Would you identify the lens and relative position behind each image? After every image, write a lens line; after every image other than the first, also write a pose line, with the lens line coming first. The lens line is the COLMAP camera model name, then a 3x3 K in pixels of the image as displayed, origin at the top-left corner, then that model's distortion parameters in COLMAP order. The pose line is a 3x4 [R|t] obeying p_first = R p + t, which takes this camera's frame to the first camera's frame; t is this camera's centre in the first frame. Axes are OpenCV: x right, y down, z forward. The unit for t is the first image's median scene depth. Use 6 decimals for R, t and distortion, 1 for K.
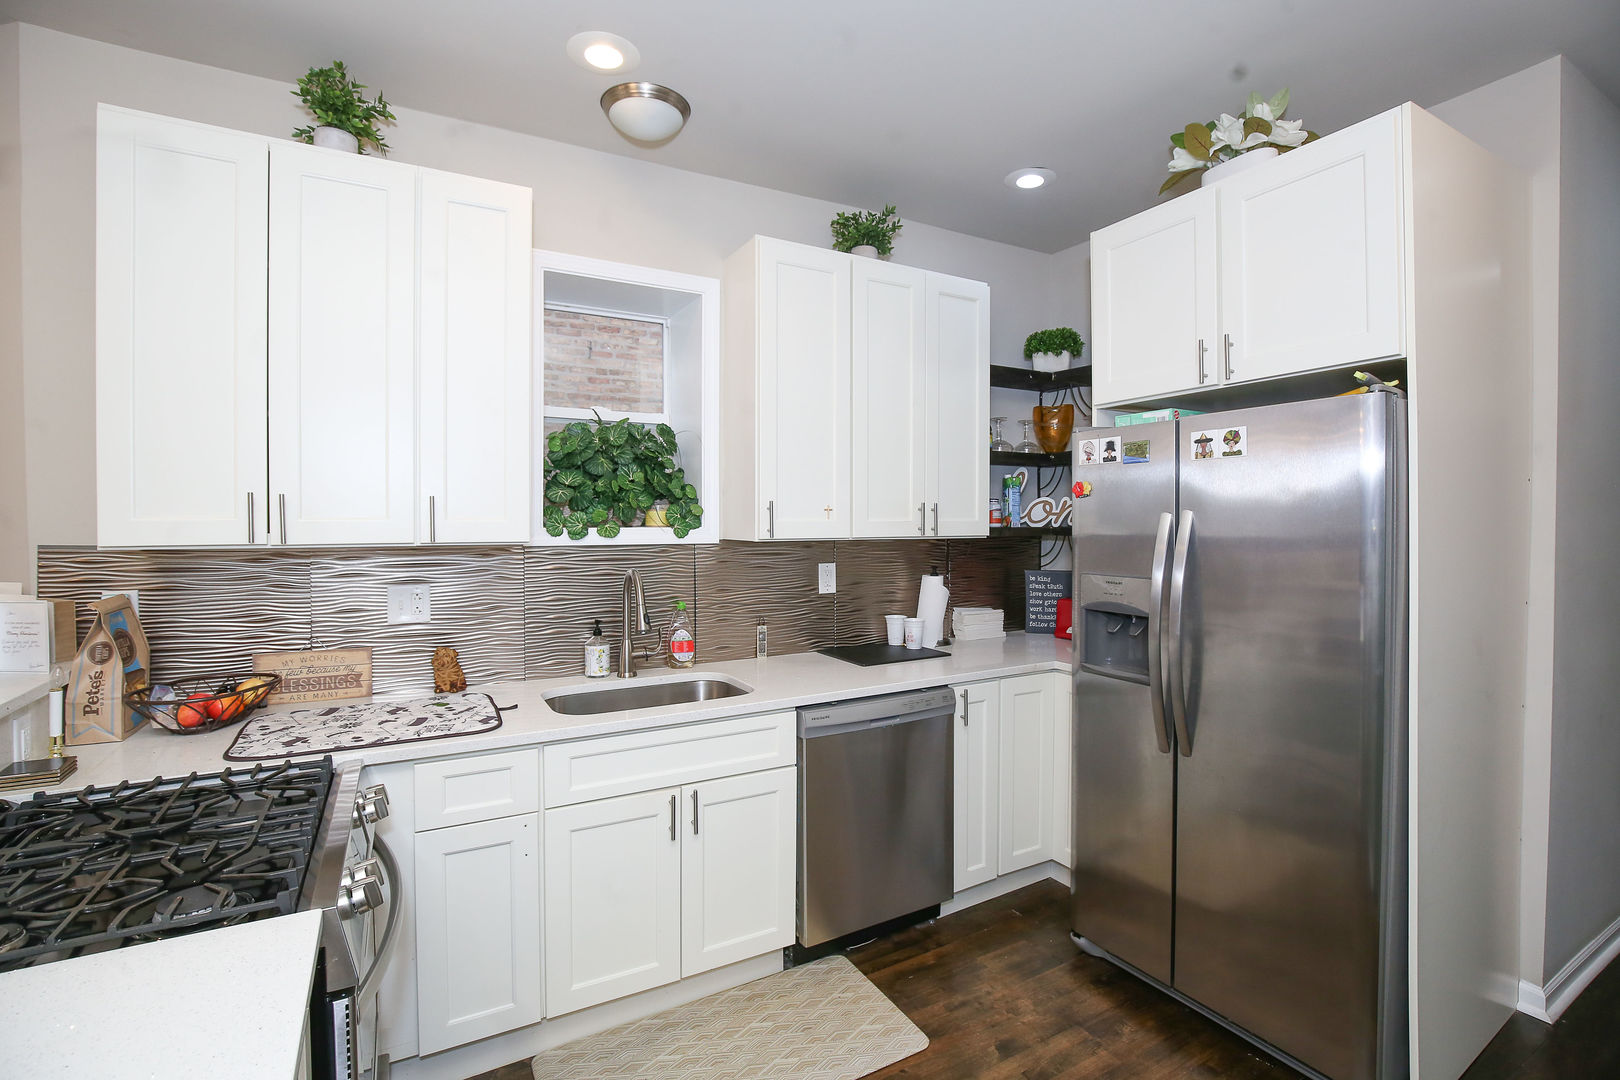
lens RADIAL K [[746.7, 0, 813.6], [0, 746.7, 530.8], [0, 0, 1]] dist [-0.033509, 0.002858]
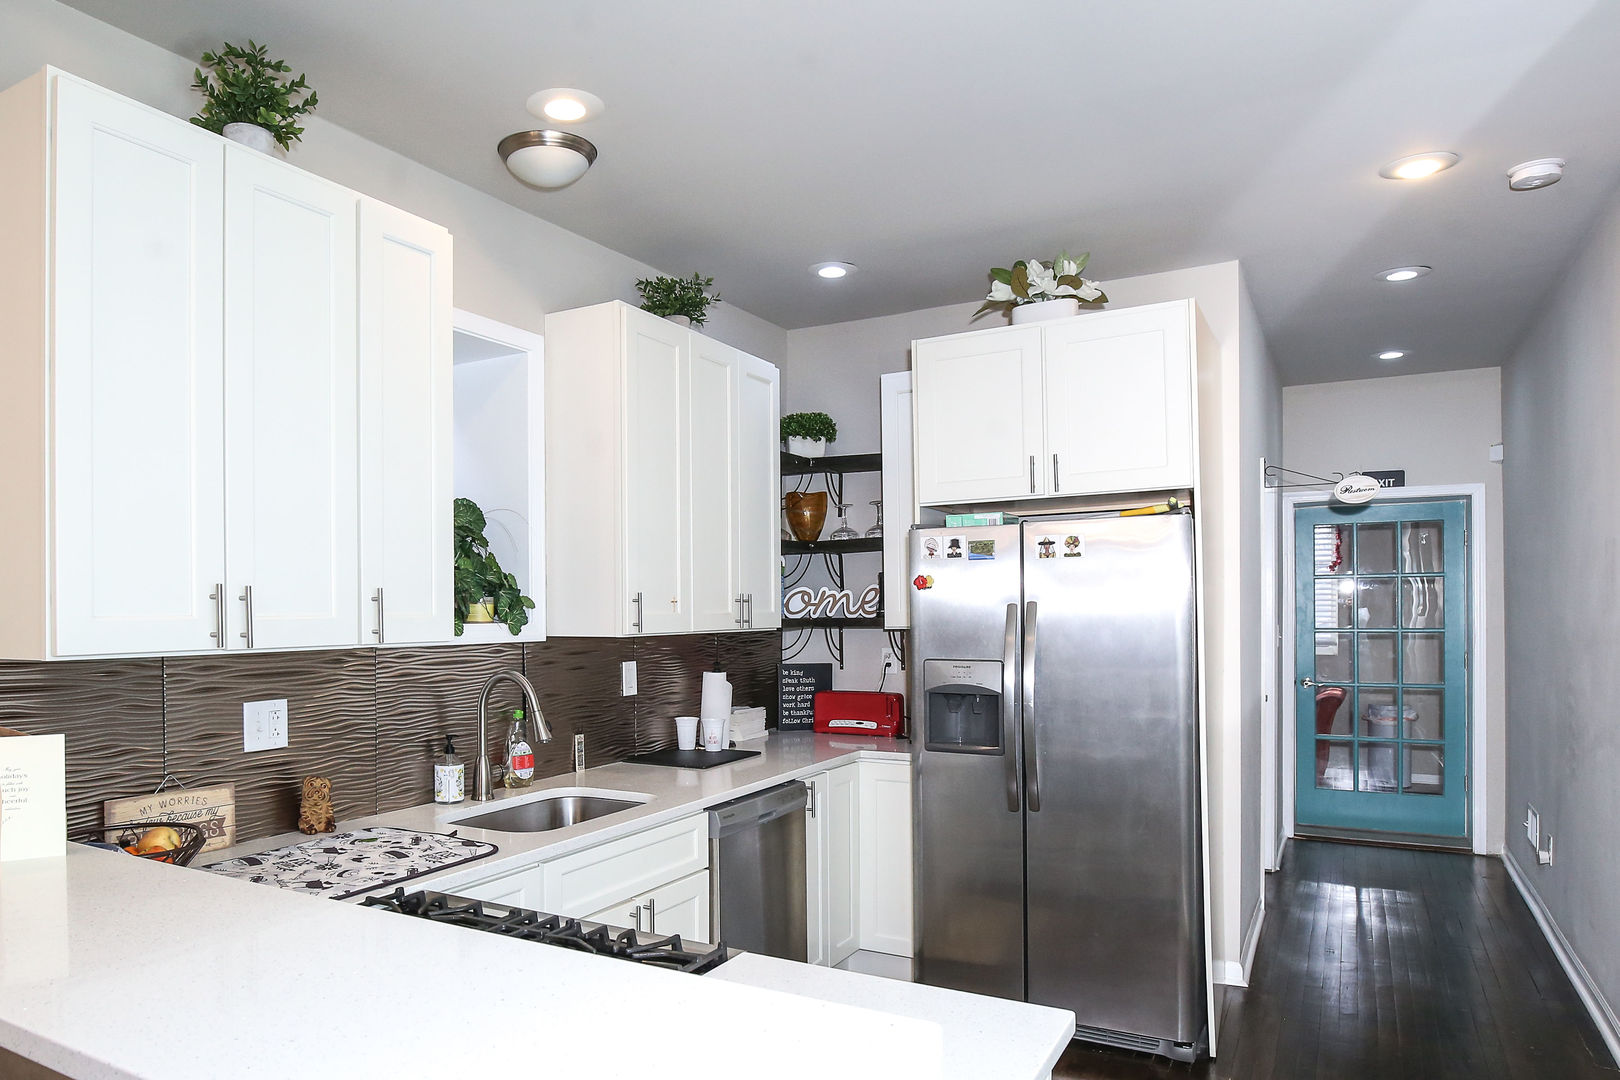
lens RADIAL K [[1050.1, 0, 700.2], [0, 1050.1, 615.3], [0, 0, 1]] dist [-0.026604, 0.005168]
pose [[0.879306, -0.010329, 0.476146, -0.597299], [0.015868, 0.999845, -0.007613, -0.001061], [-0.475994, 0.014250, 0.879333, -0.169544]]
